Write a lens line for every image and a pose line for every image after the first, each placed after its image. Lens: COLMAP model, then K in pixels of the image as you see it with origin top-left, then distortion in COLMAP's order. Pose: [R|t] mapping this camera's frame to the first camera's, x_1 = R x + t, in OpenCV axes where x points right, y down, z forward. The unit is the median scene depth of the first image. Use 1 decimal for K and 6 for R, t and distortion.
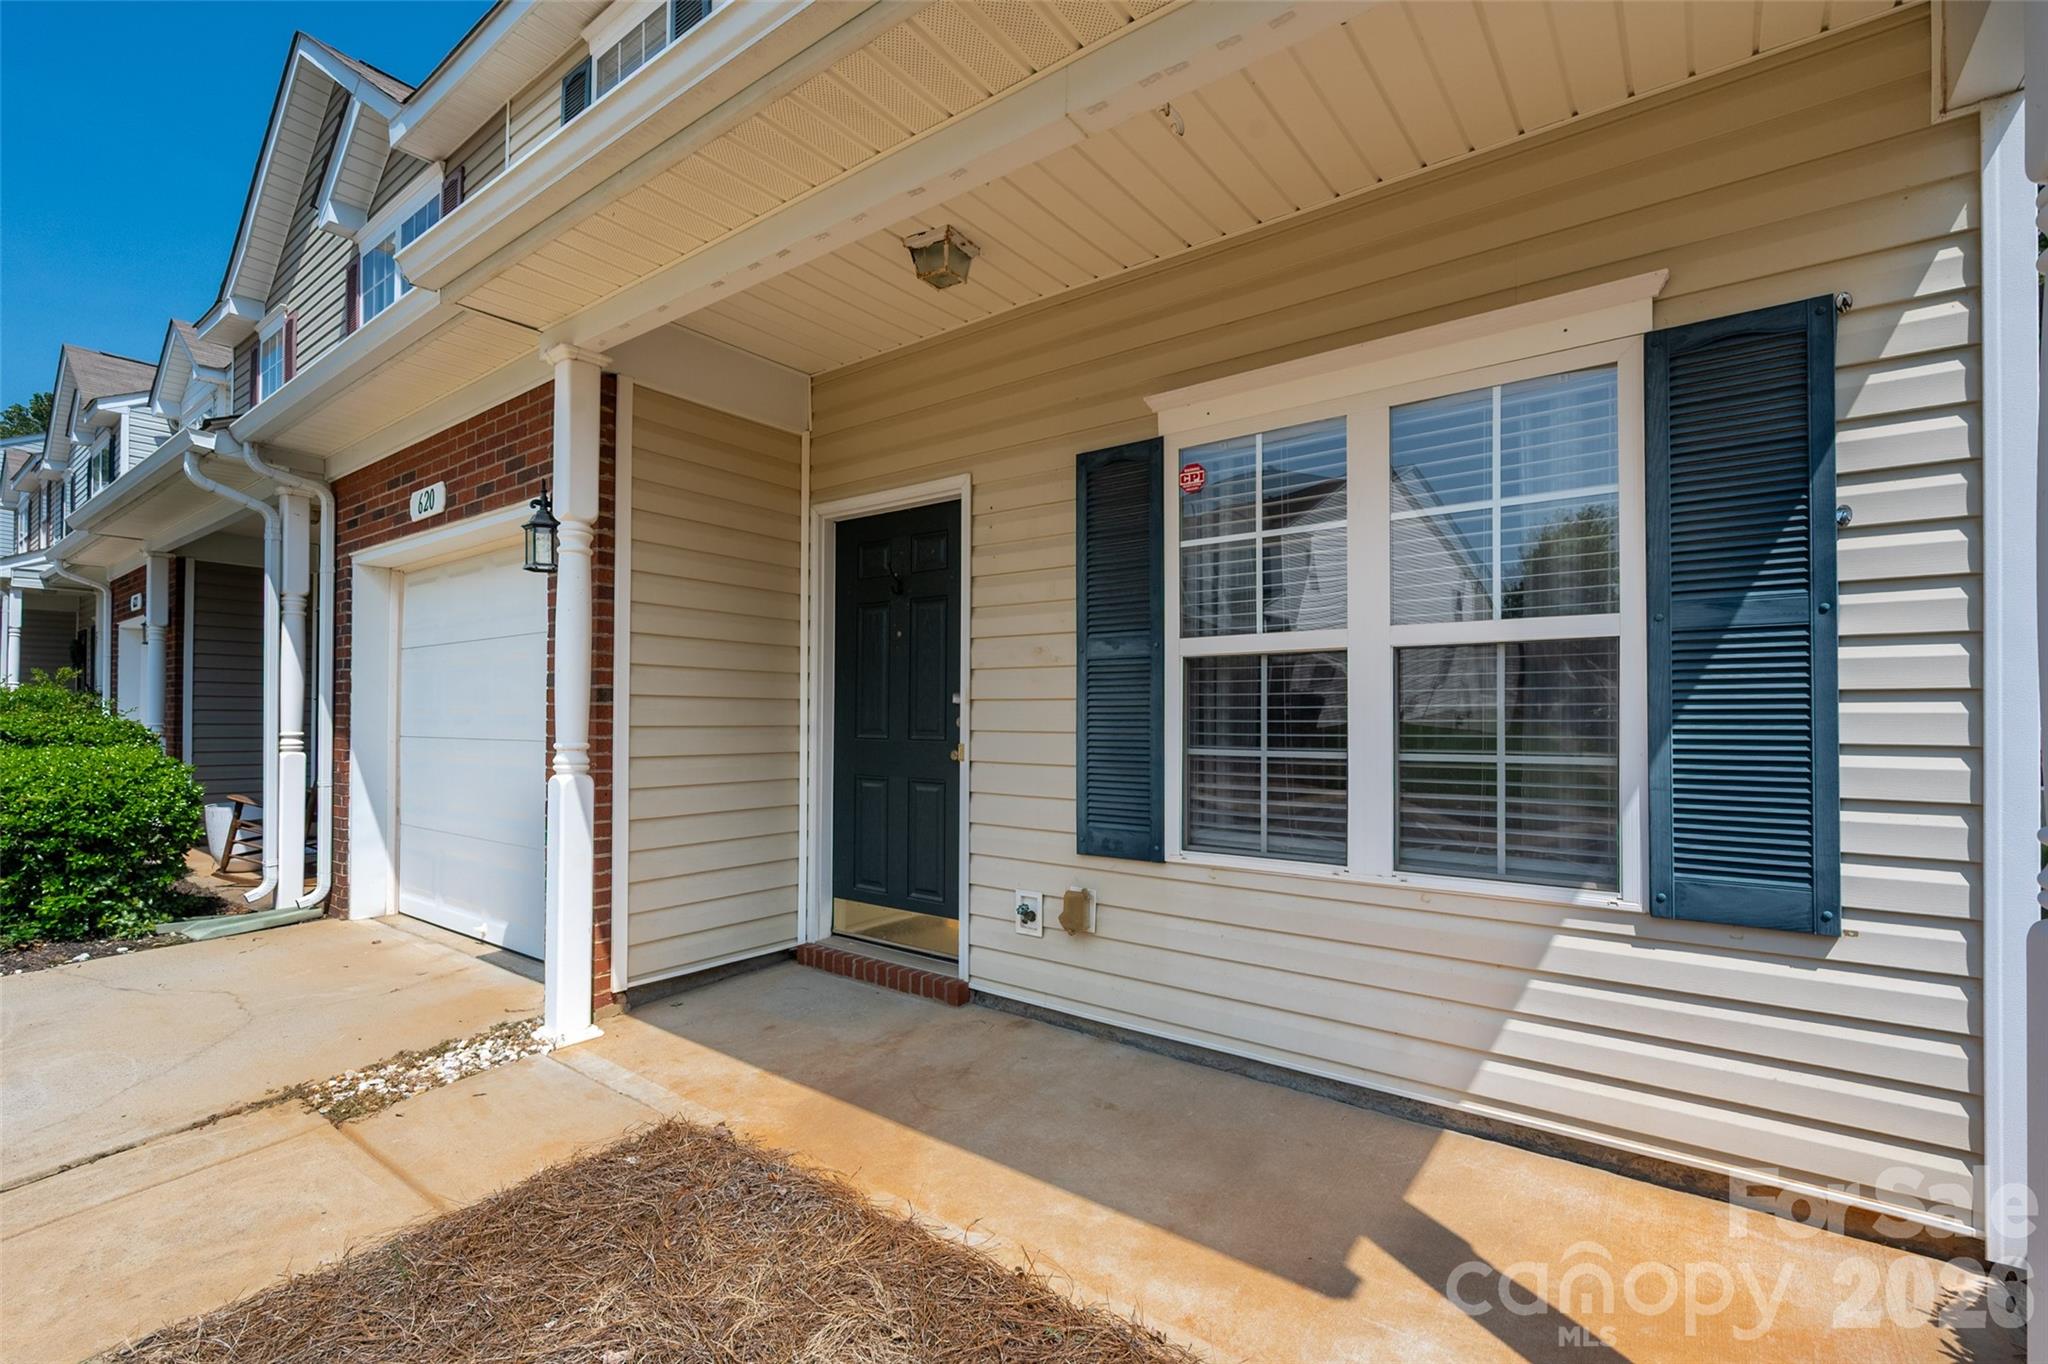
lens RADIAL K [[894.5, 0, 1025.6], [0, 894.5, 706.4], [0, 0, 1]] dist [0.001009, 0.000129]
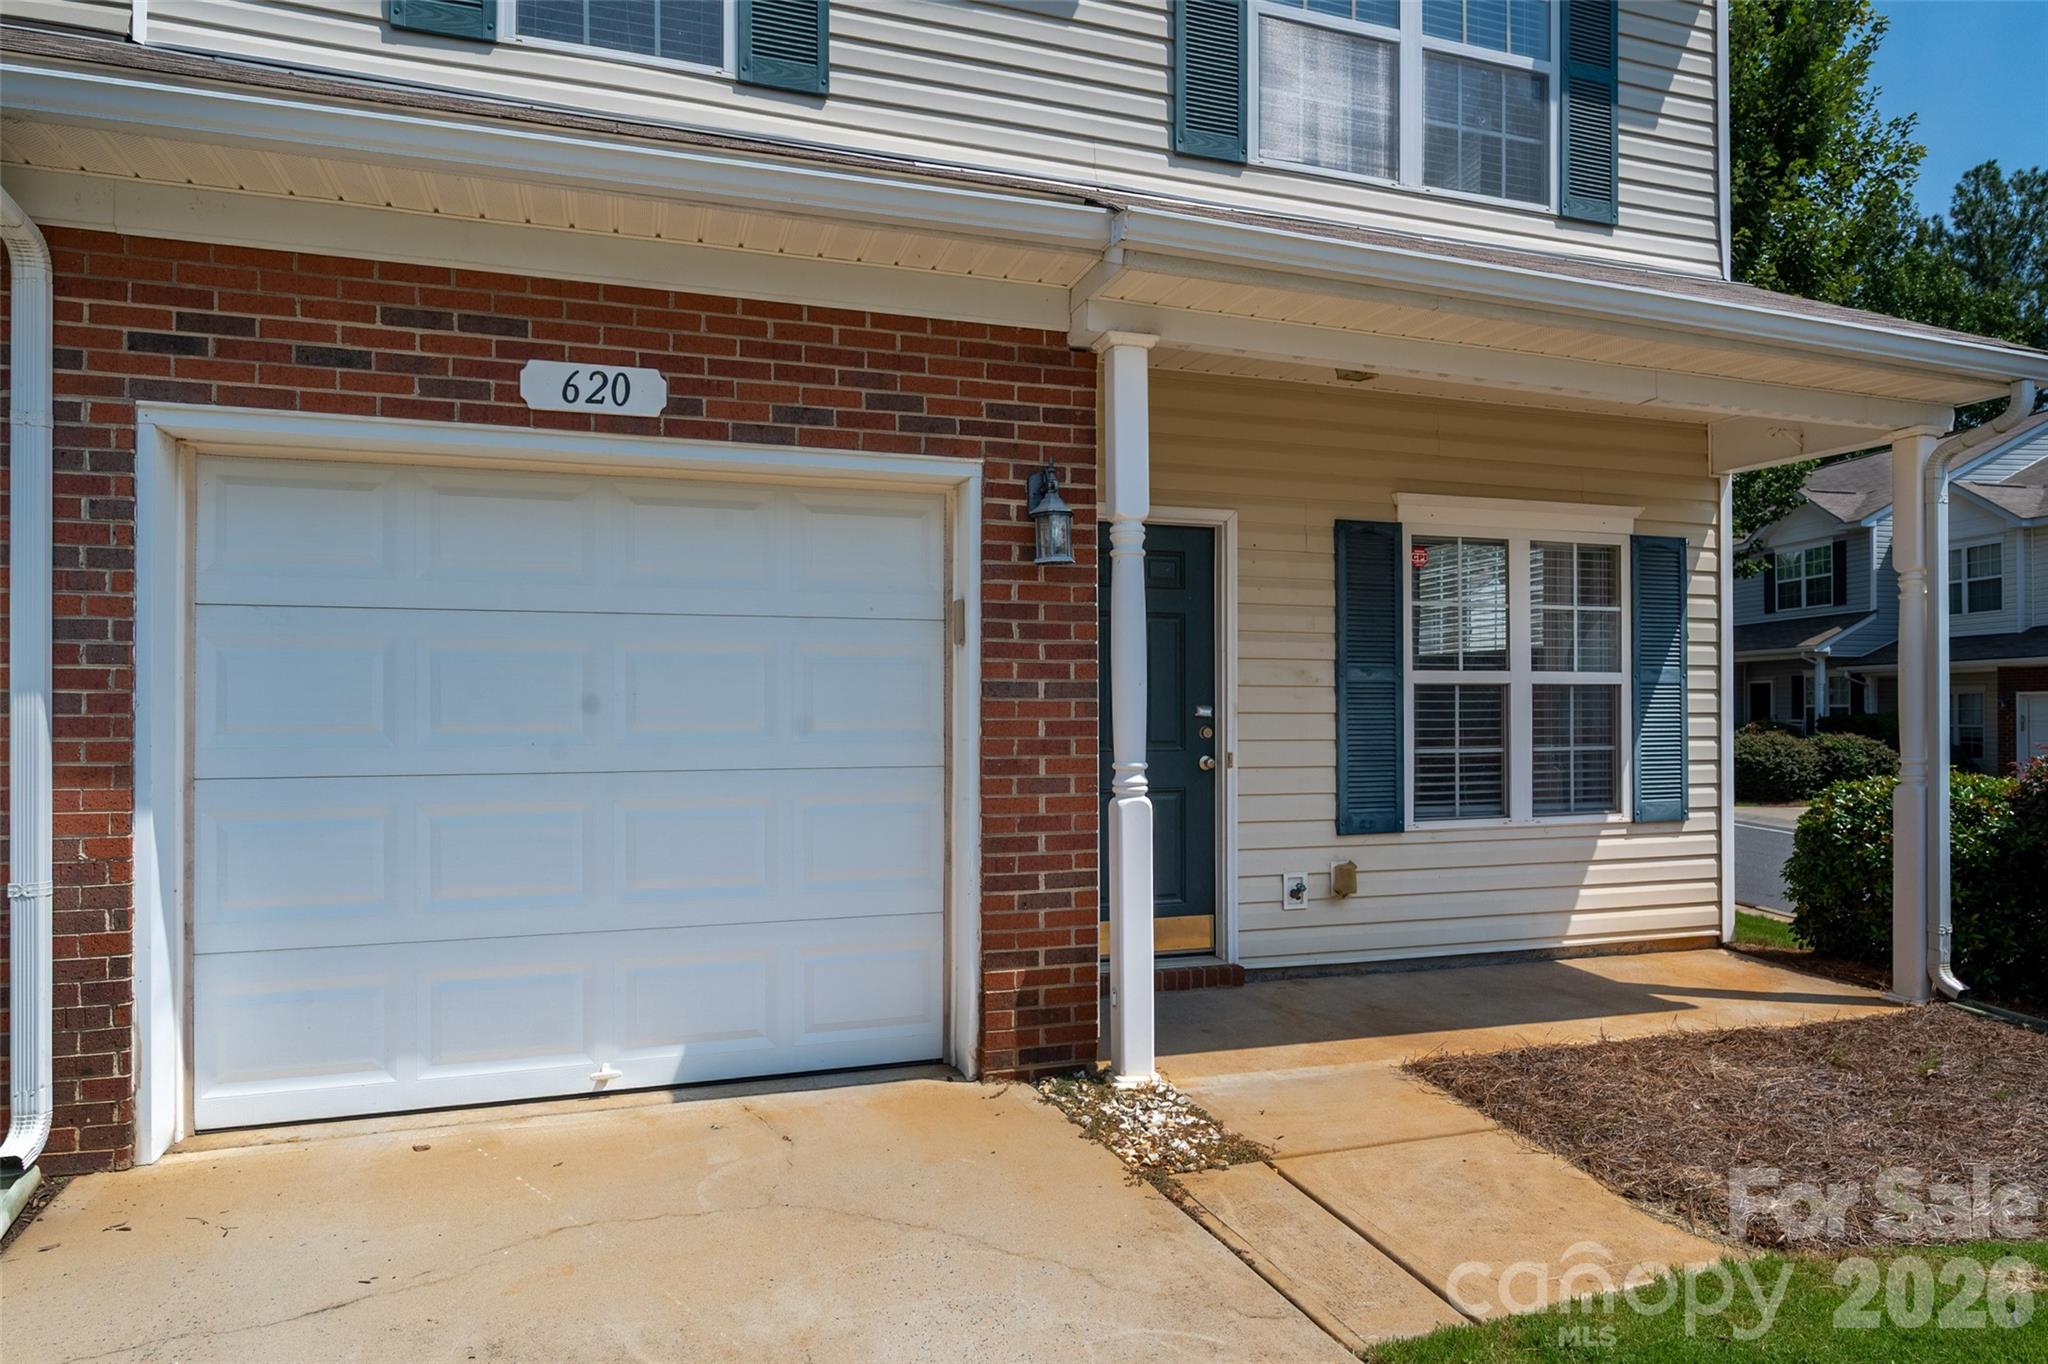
lens RADIAL K [[1218.2, 0, 1027.4], [0, 1218.2, 708.2], [0, 0, 1]] dist [-0.003077, -0.001234]
pose [[0.571329, 0.002152, 0.820719, -1.770641], [-0.004953, 0.999987, 0.000826, -0.016177], [-0.820707, -0.004537, 0.571332, 0.415335]]
